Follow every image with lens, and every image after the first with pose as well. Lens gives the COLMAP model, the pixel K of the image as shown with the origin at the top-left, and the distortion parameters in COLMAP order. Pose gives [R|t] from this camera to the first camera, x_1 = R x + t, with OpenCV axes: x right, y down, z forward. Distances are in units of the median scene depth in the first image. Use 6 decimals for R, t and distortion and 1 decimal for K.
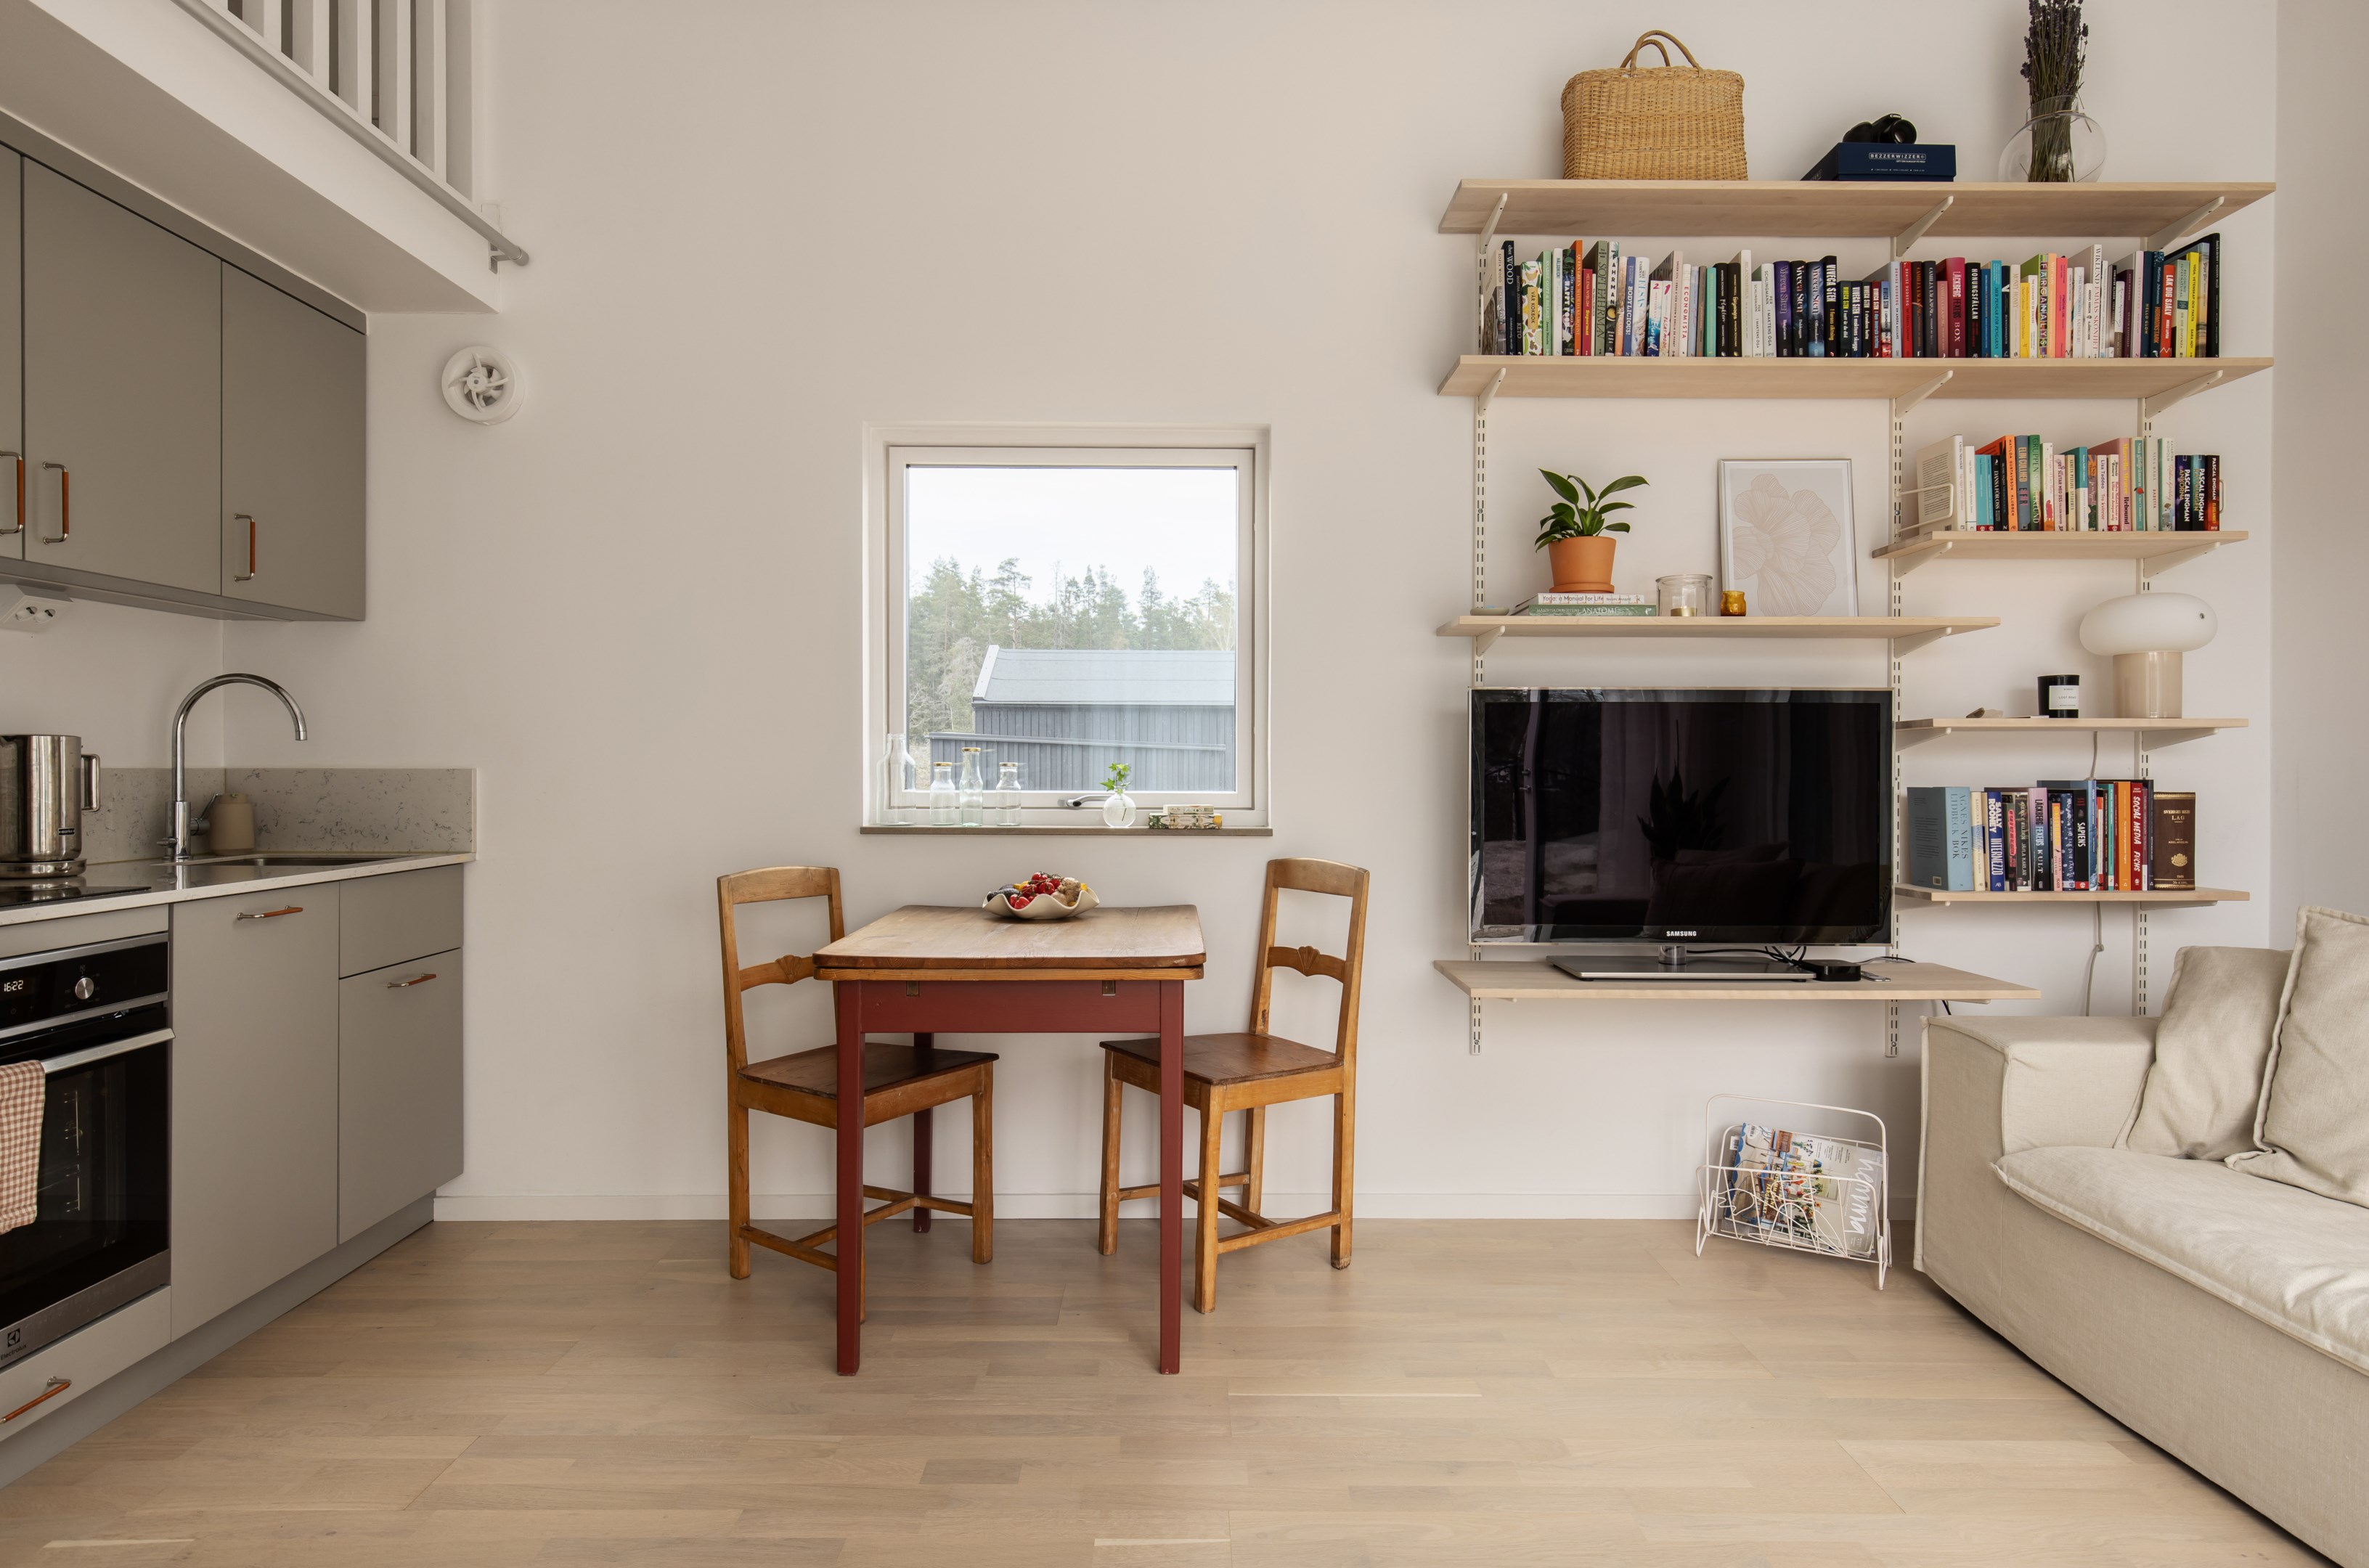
lens RADIAL K [[1300.8, 0, 1184.5], [0, 1300.8, 784.0], [0, 0, 1]] dist [-0.001539, -0.000275]
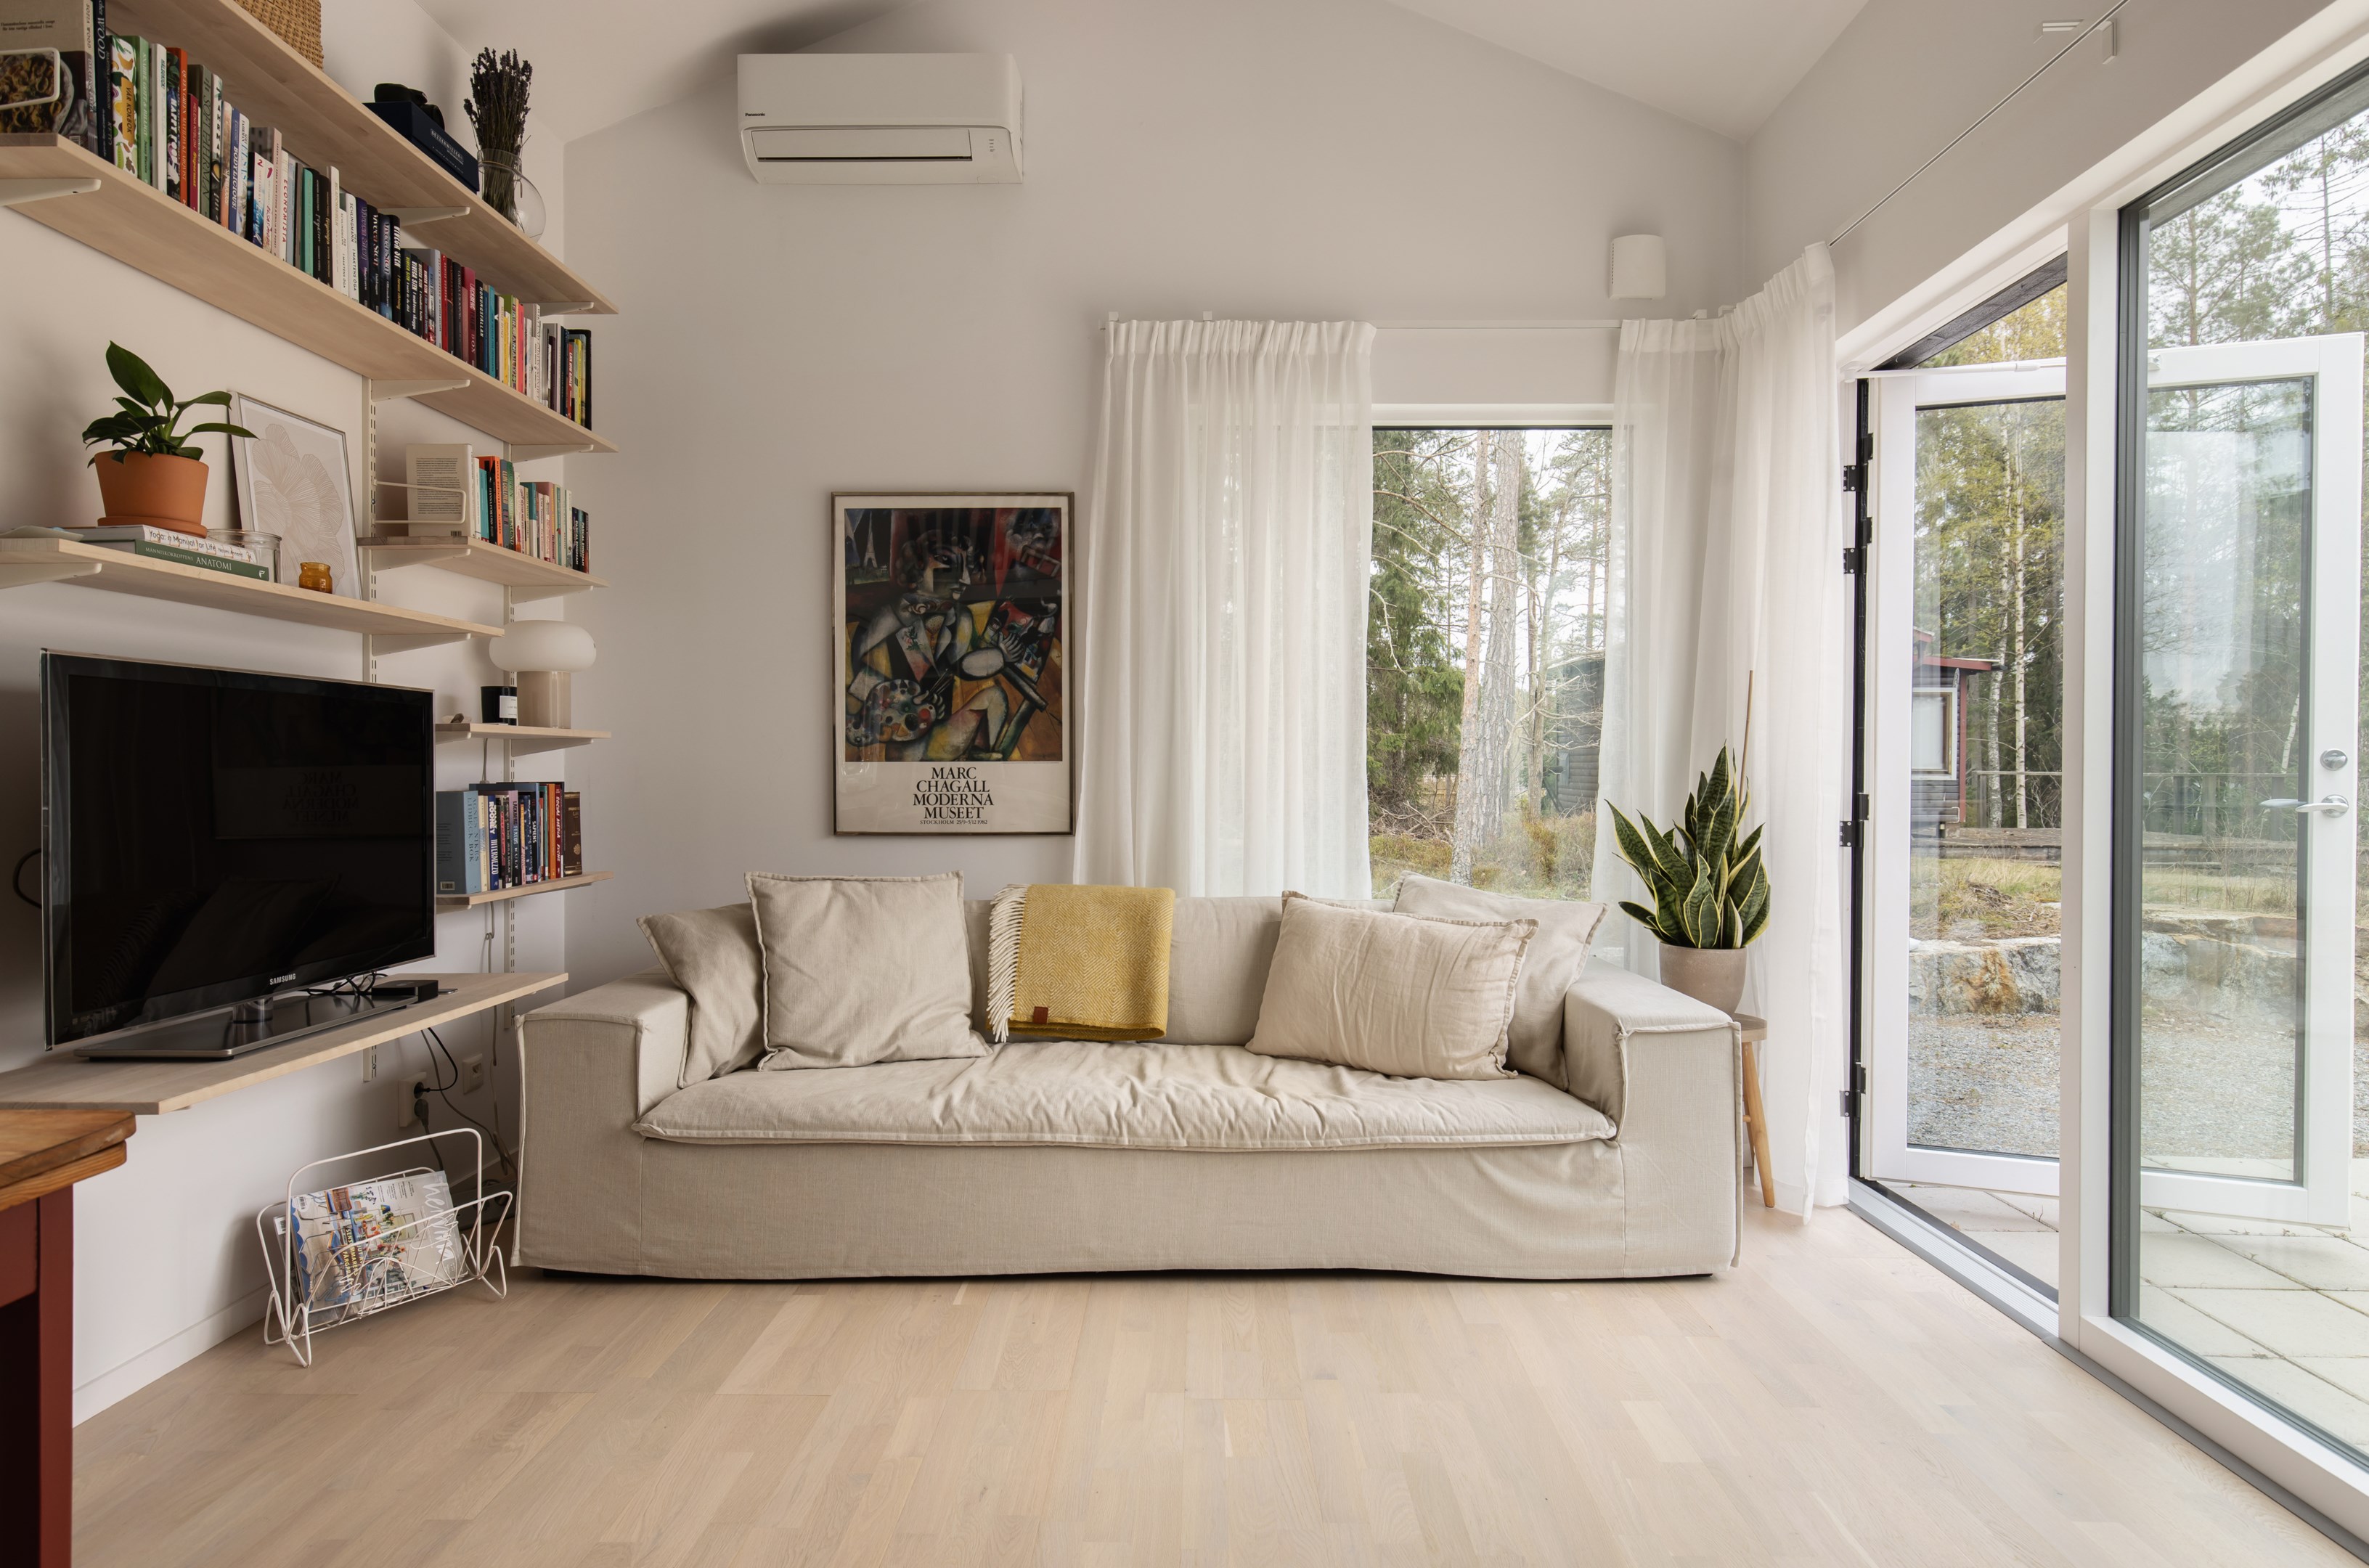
lens RADIAL K [[1300.8, 0, 1184.5], [0, 1300.8, 784.0], [0, 0, 1]] dist [-0.001539, -0.000275]
pose [[0.021024, -0.012518, 0.999701, -0.416451], [0.016429, 0.999791, 0.012174, -0.006515], [-0.999644, 0.016168, 0.021225, 0.428767]]
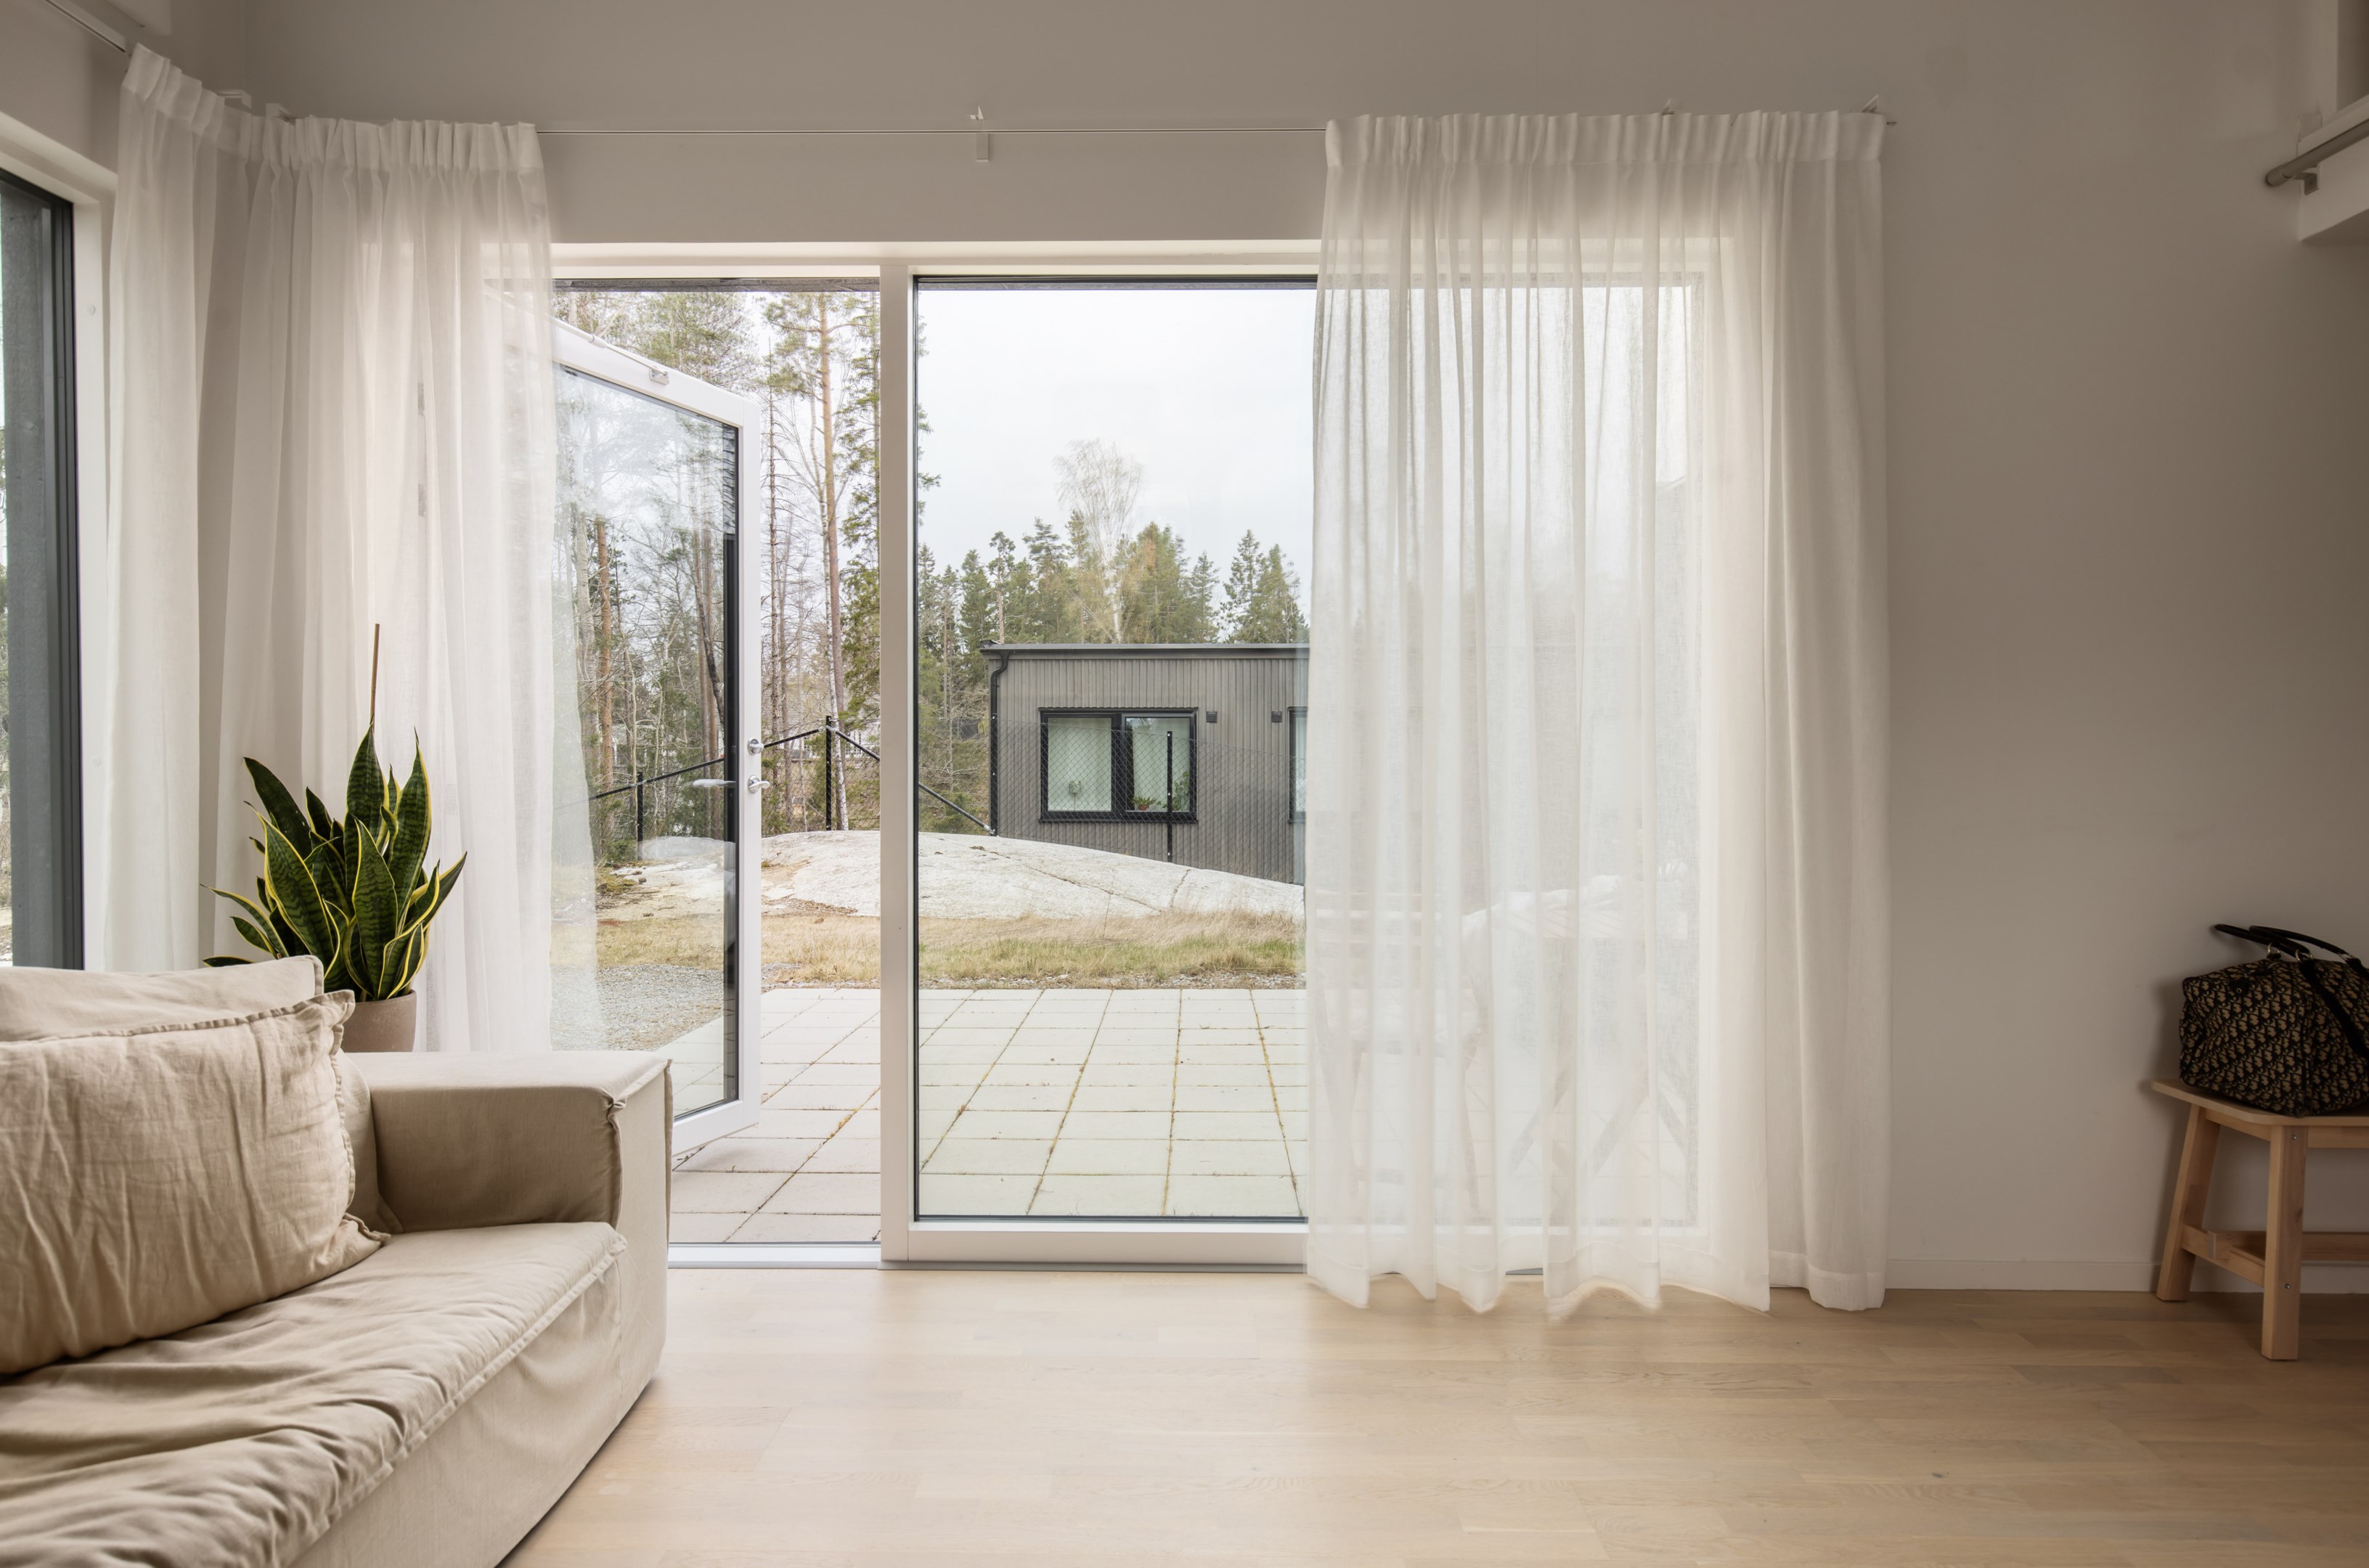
lens RADIAL K [[1348.1, 0, 1184.5], [0, 1348.1, 784.0], [0, 0, 1]] dist [0.000455, -0.000204]
pose [[-0.999787, -0.005777, 0.019791, 0.231331], [-0.004971, 0.999165, 0.040543, -0.017614], [-0.020008, 0.040436, -0.998982, 0.877548]]
